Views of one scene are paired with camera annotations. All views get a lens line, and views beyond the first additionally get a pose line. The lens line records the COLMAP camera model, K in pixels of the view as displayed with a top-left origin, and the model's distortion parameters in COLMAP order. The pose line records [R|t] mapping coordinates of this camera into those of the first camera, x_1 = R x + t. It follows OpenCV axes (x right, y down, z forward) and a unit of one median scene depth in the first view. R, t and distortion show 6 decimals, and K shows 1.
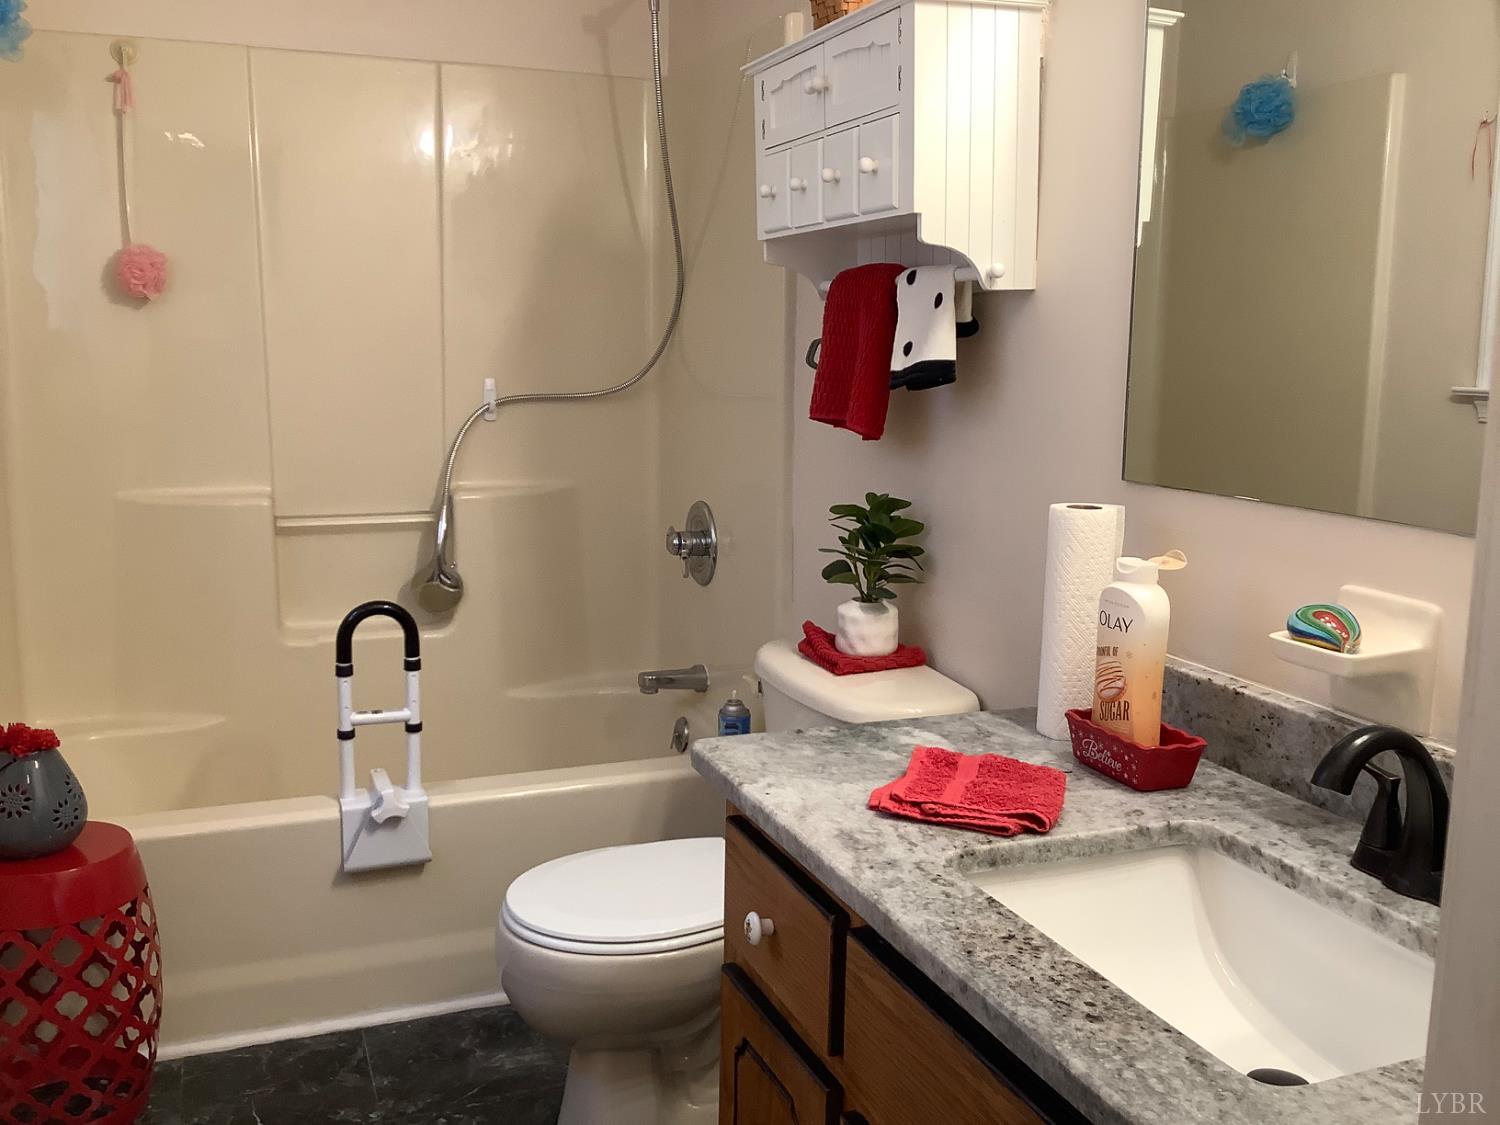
lens RADIAL K [[1352.3, 0, 748.8], [0, 1352.3, 547.8], [0, 0, 1]] dist [0.096098, -0.218798]
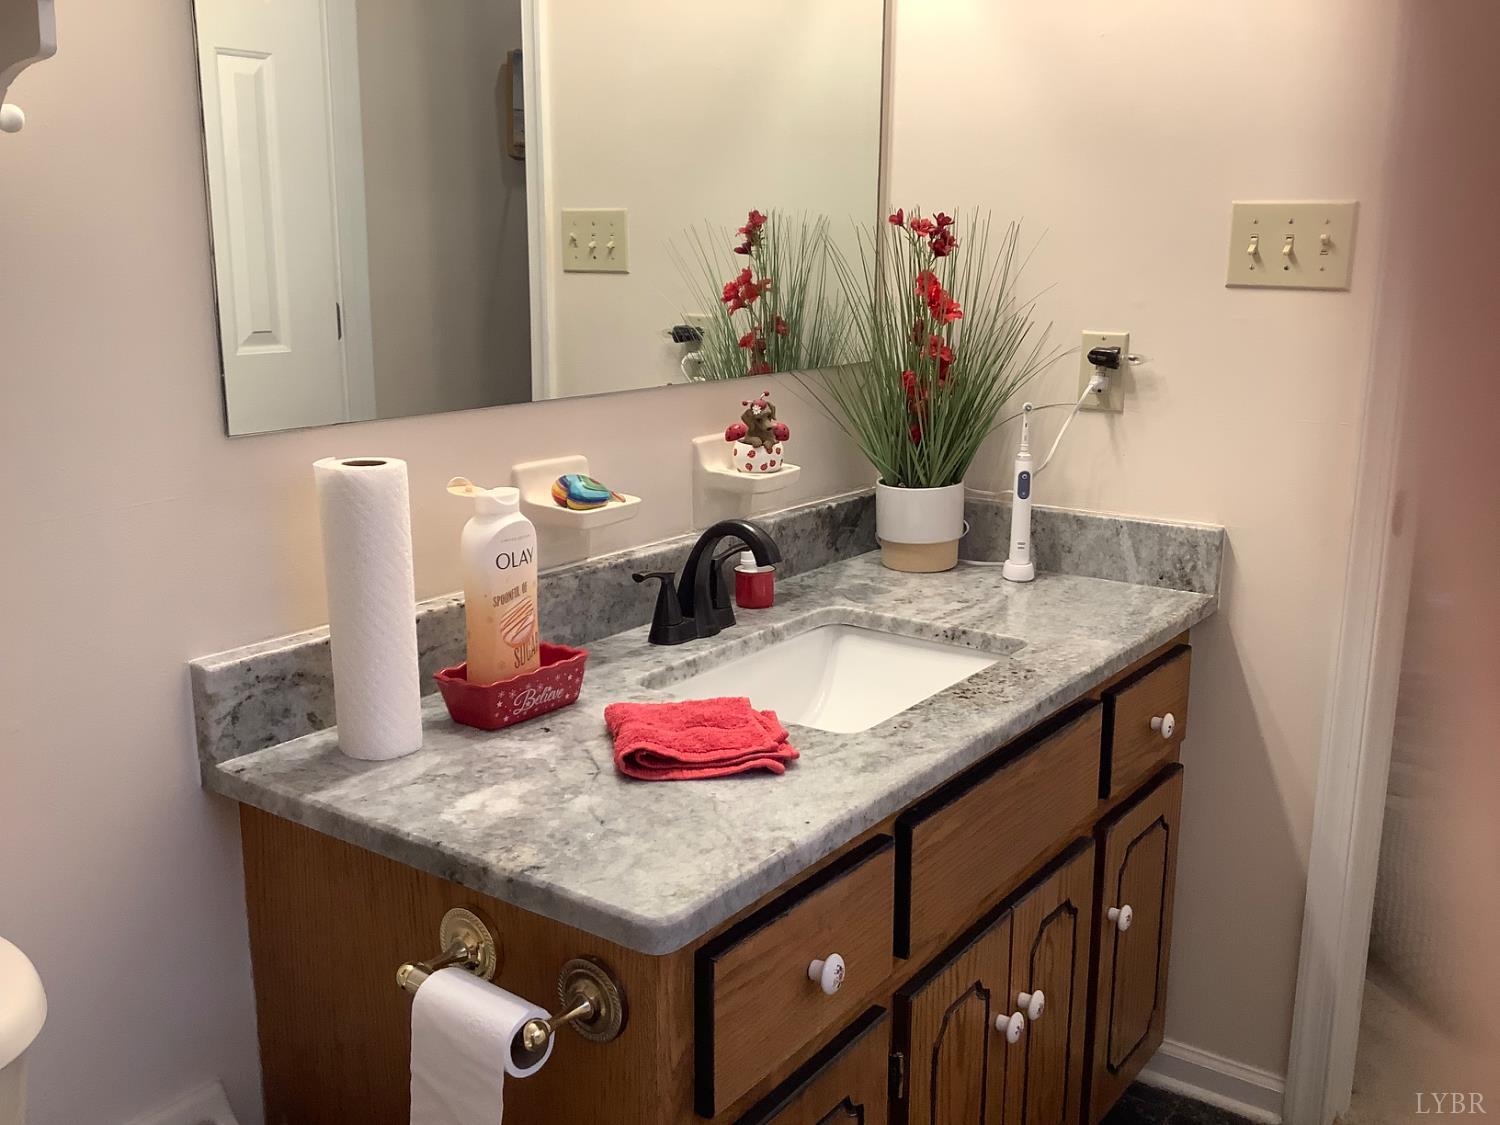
lens RADIAL K [[1352.3, 0, 748.8], [0, 1352.3, 547.8], [0, 0, 1]] dist [0.096098, -0.218798]
pose [[-0.527881, -0.192410, 0.827236, -0.658610], [0.120001, 0.947332, 0.296920, -0.237172], [-0.840798, 0.256007, -0.476989, 1.495492]]
